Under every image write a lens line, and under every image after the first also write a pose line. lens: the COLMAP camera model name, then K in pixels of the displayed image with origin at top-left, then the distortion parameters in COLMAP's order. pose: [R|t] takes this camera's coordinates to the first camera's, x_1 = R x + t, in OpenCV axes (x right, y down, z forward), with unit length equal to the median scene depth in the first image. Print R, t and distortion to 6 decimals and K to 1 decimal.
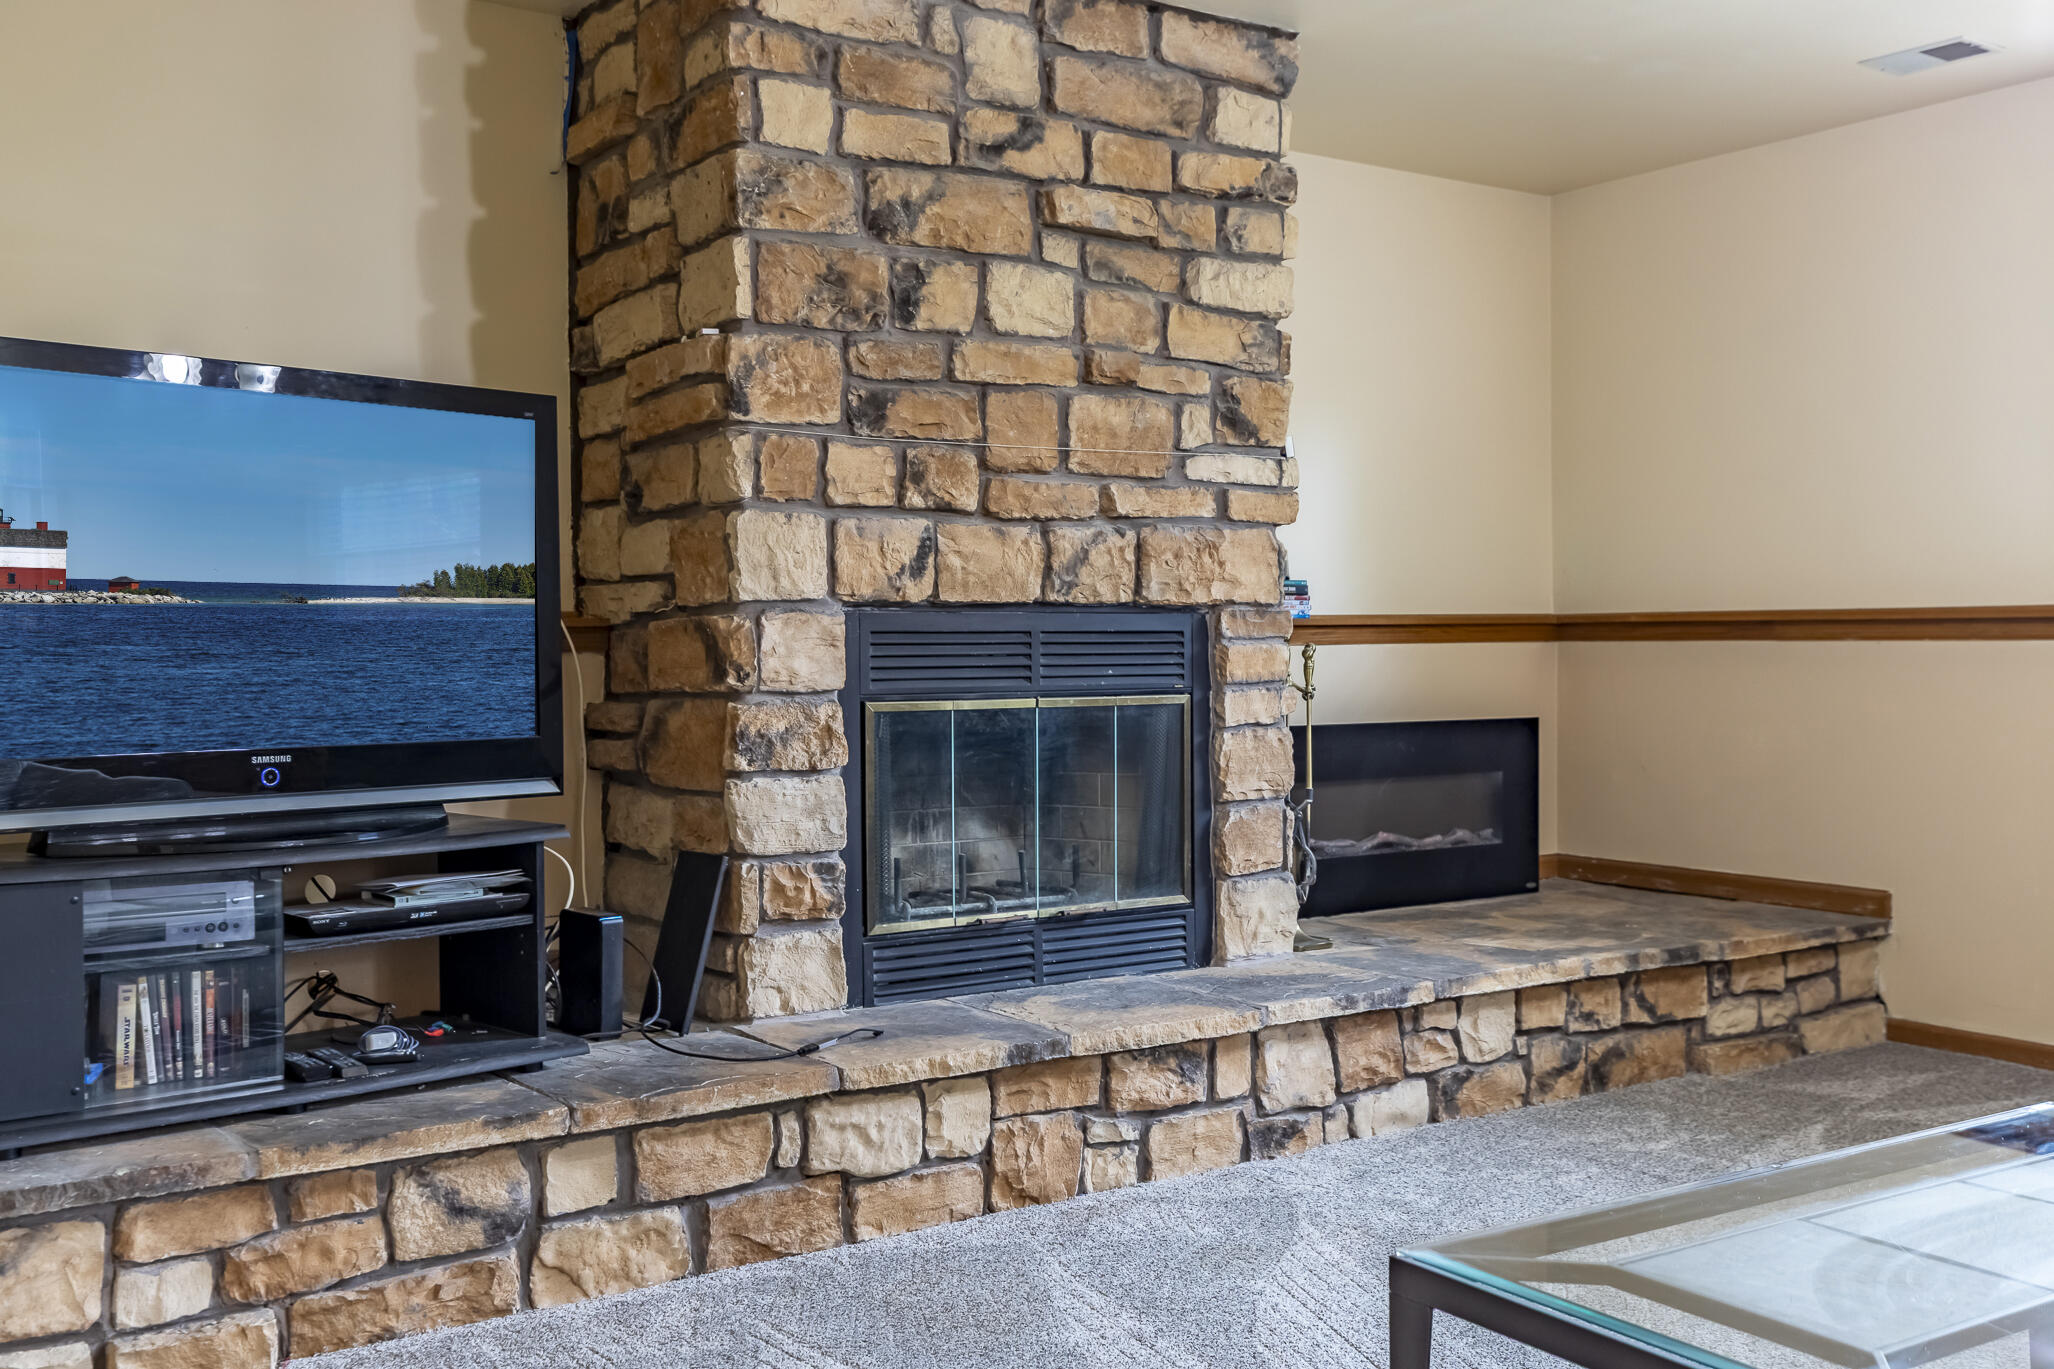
lens RADIAL K [[2032.9, 0, 1027.7], [0, 2032.9, 683.6], [0, 0, 1]] dist [0.000871, 0.000000]
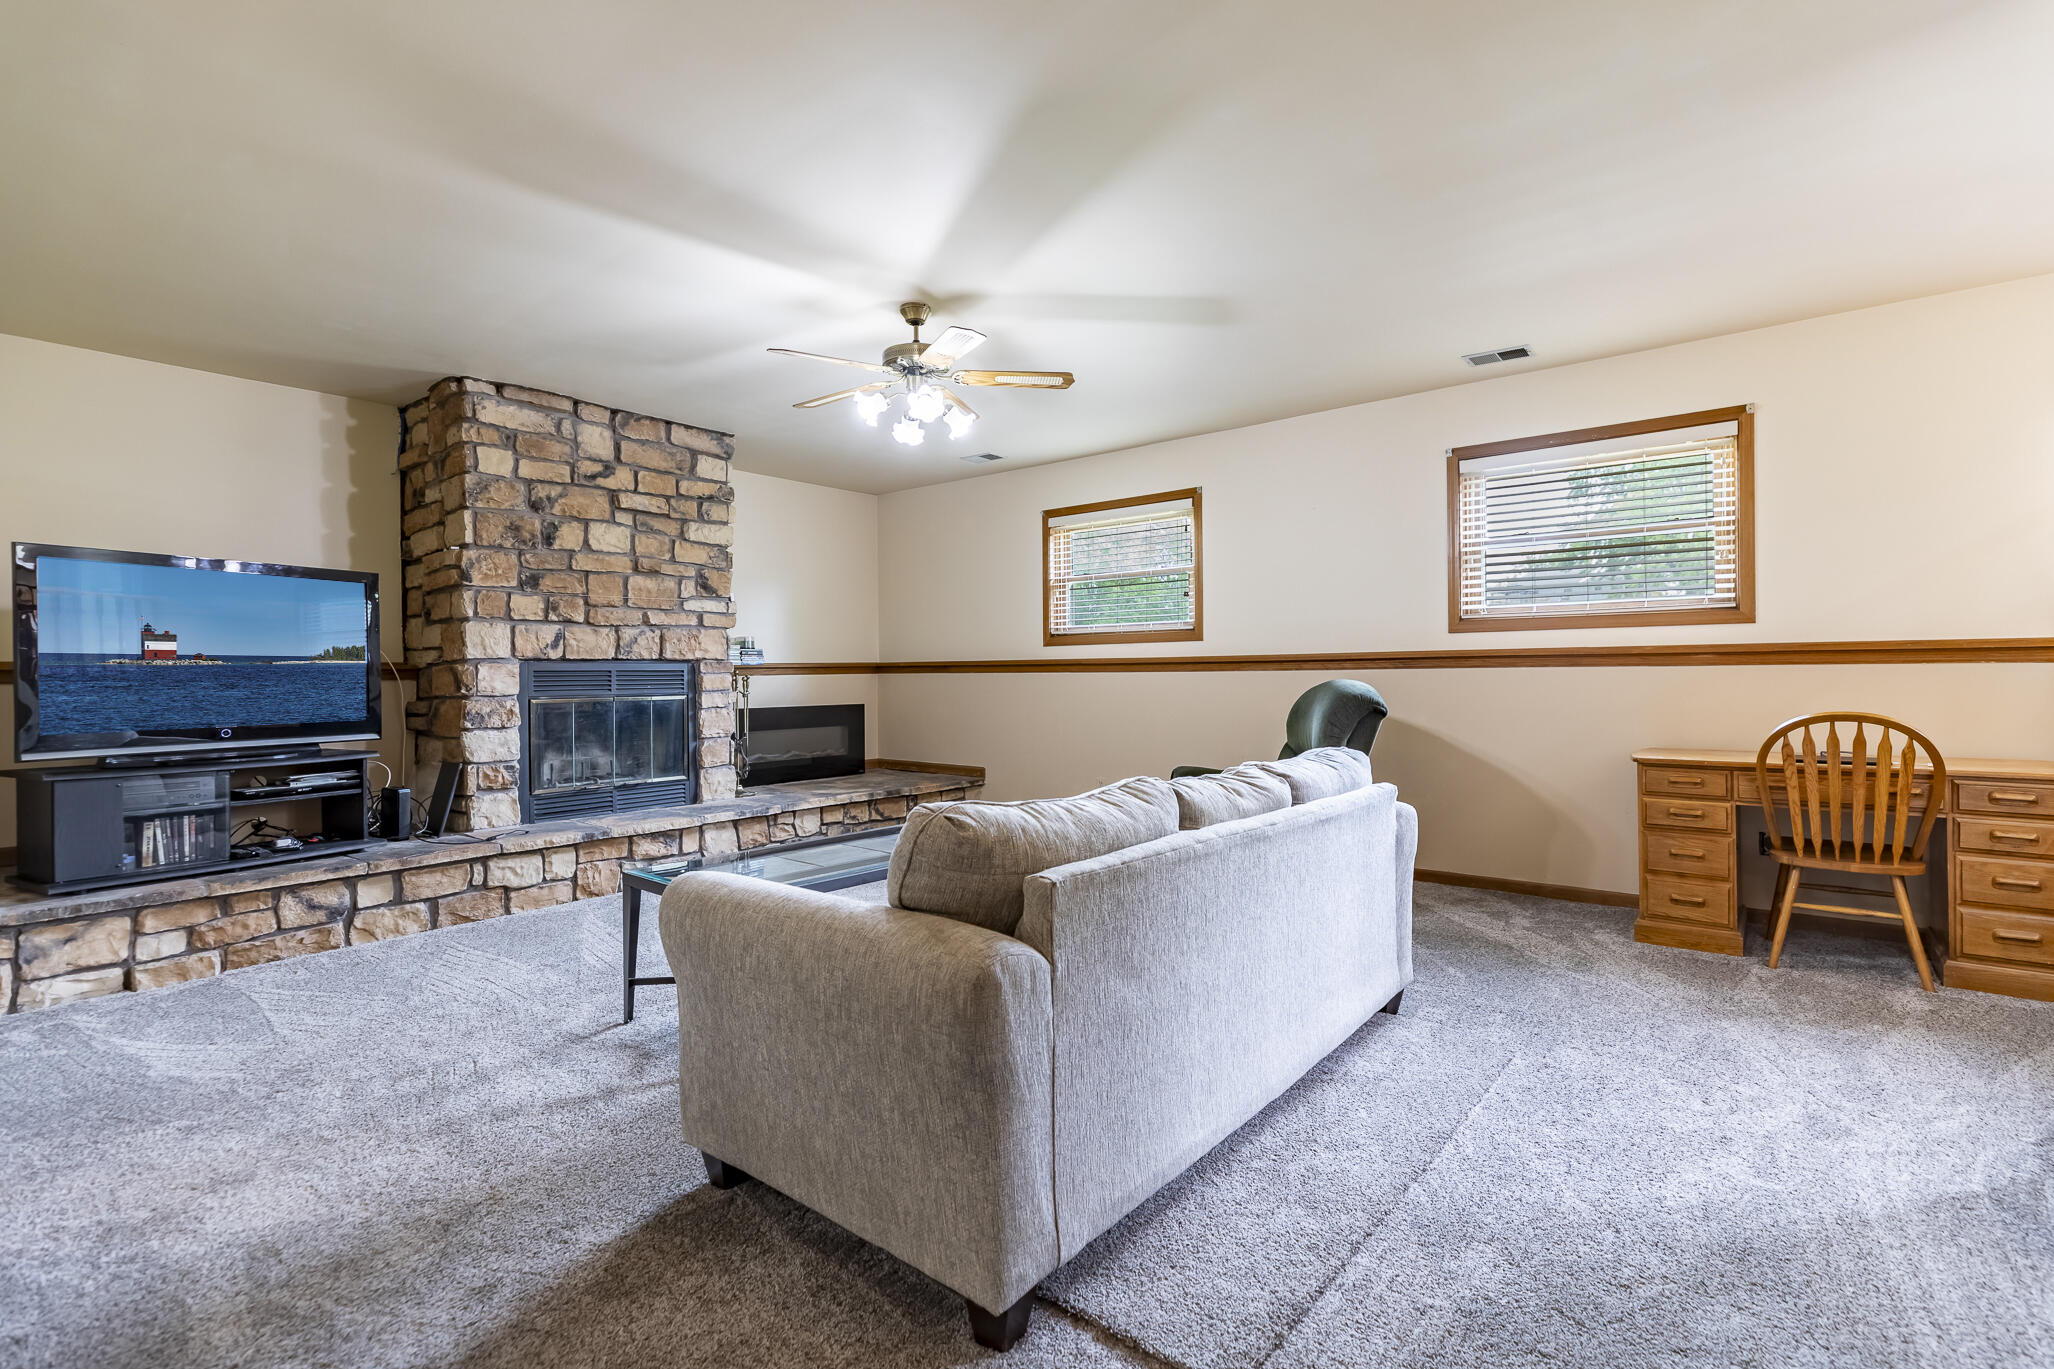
lens RADIAL K [[936.2, 0, 1026.9], [0, 936.2, 675.9], [0, 0, 1]] dist [0.001251, -0.000399]
pose [[0.956195, -0.004853, 0.292692, 0.161457], [0.010454, 0.999791, -0.017576, 0.006463], [-0.292545, 0.019866, 0.956045, -0.255887]]
